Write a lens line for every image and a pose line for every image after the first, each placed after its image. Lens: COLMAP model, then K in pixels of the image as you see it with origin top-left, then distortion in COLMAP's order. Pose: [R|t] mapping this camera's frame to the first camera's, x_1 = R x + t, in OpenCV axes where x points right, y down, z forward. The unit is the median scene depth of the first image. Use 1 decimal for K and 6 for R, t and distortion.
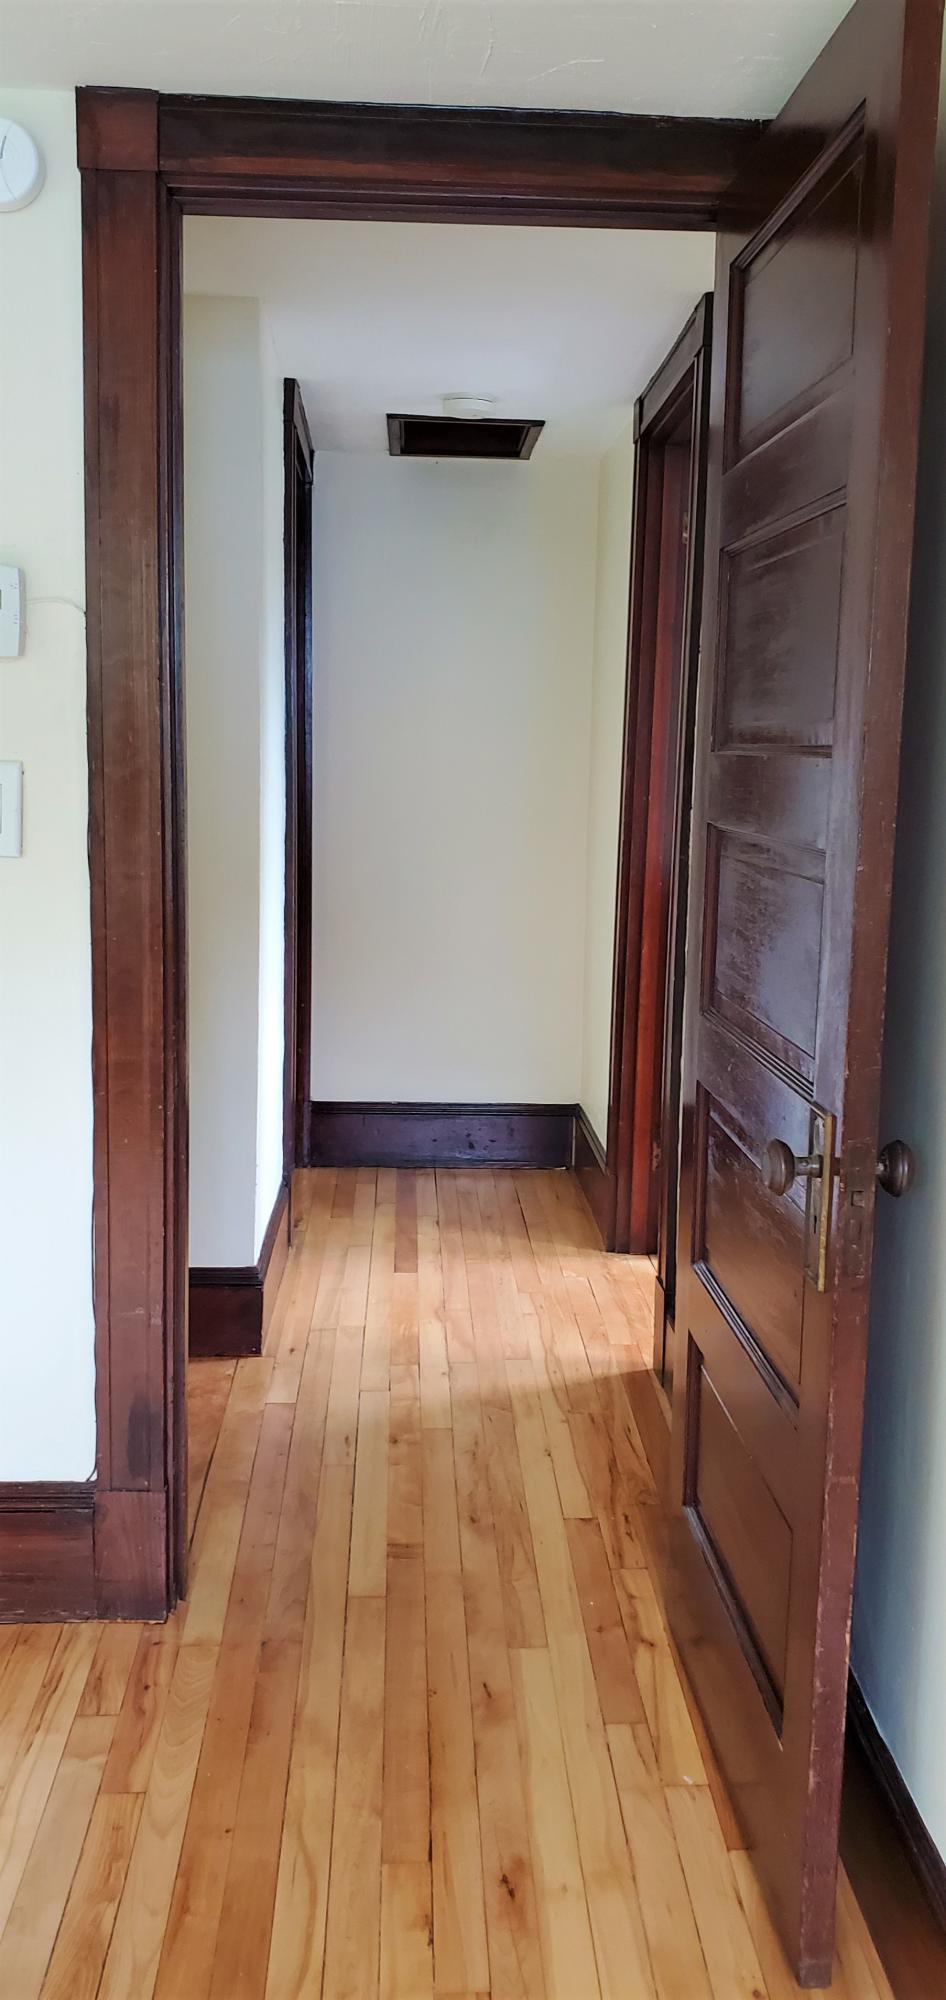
lens RADIAL K [[1574.5, 0, 471.9], [0, 1574.5, 999.6], [0, 0, 1]] dist [-0.047509, 0.001626]
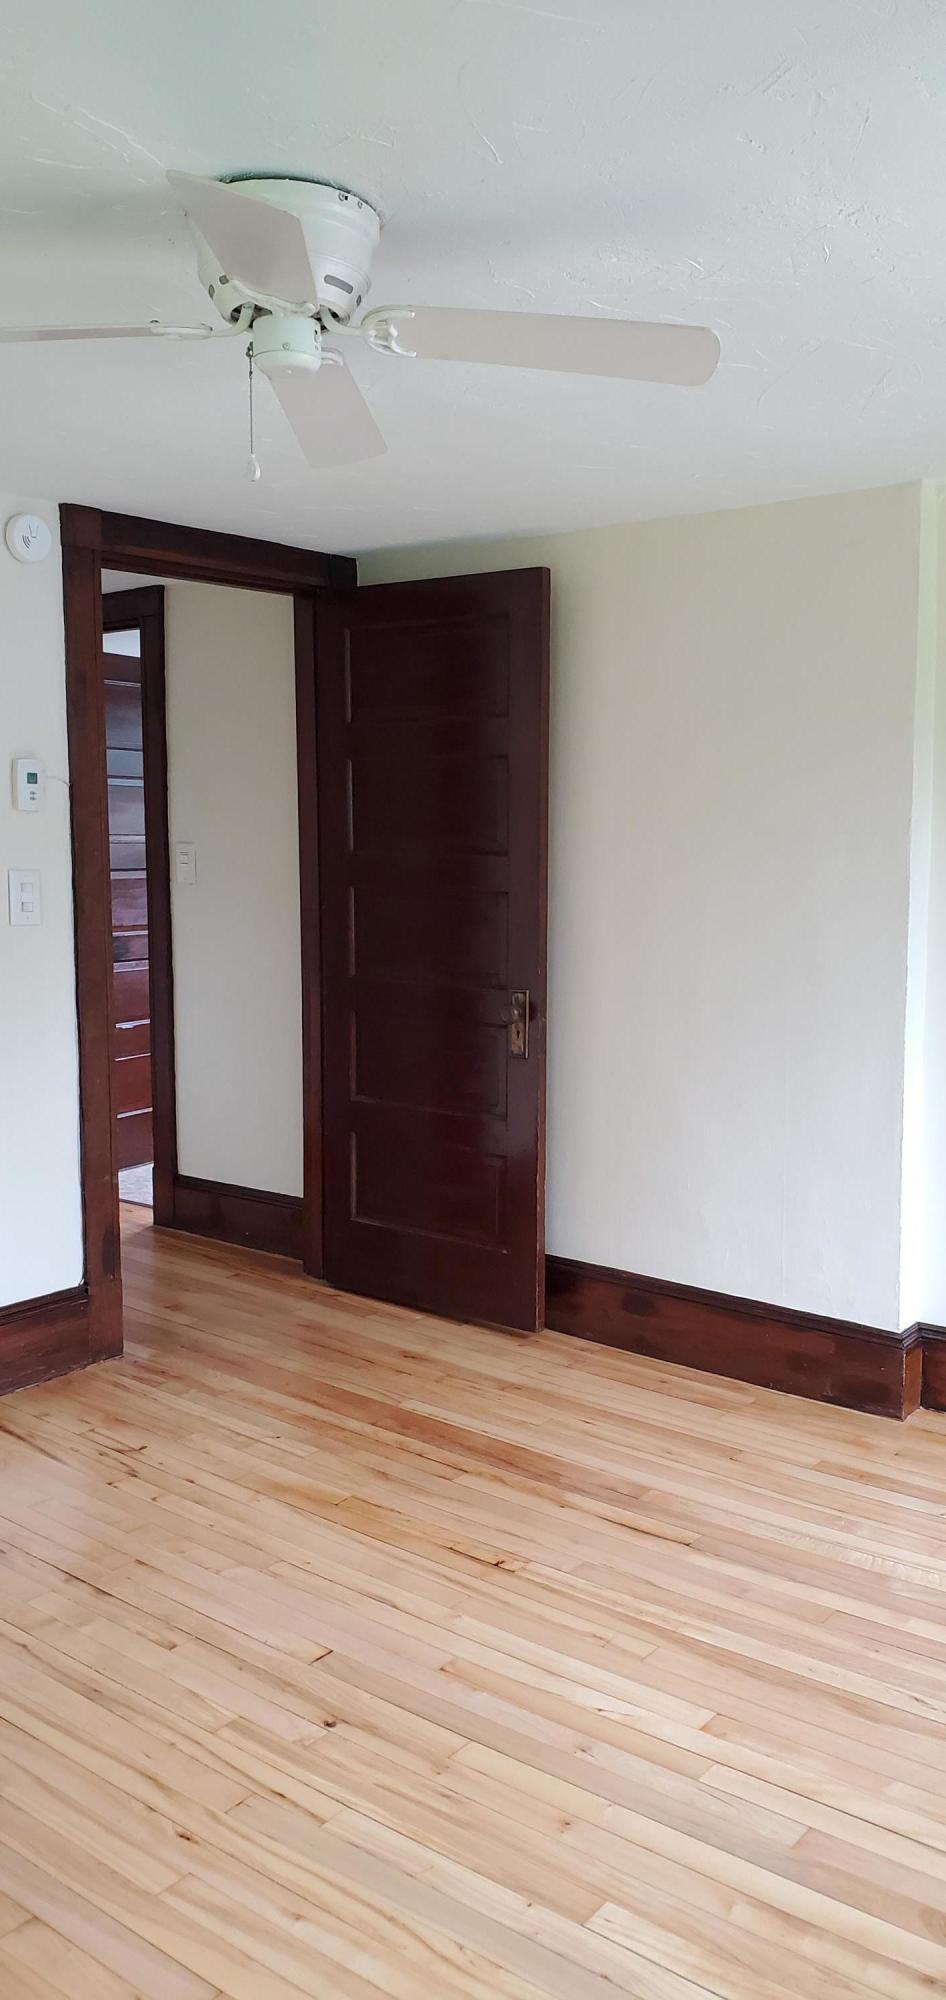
lens RADIAL K [[1574.5, 0, 472.0], [0, 1574.5, 1000.9], [0, 0, 1]] dist [-0.047509, 0.001626]
pose [[0.644814, -0.083399, 0.759776, -1.389810], [0.106491, 0.994137, 0.018747, 0.014625], [-0.756884, 0.068821, 0.649915, -0.518511]]
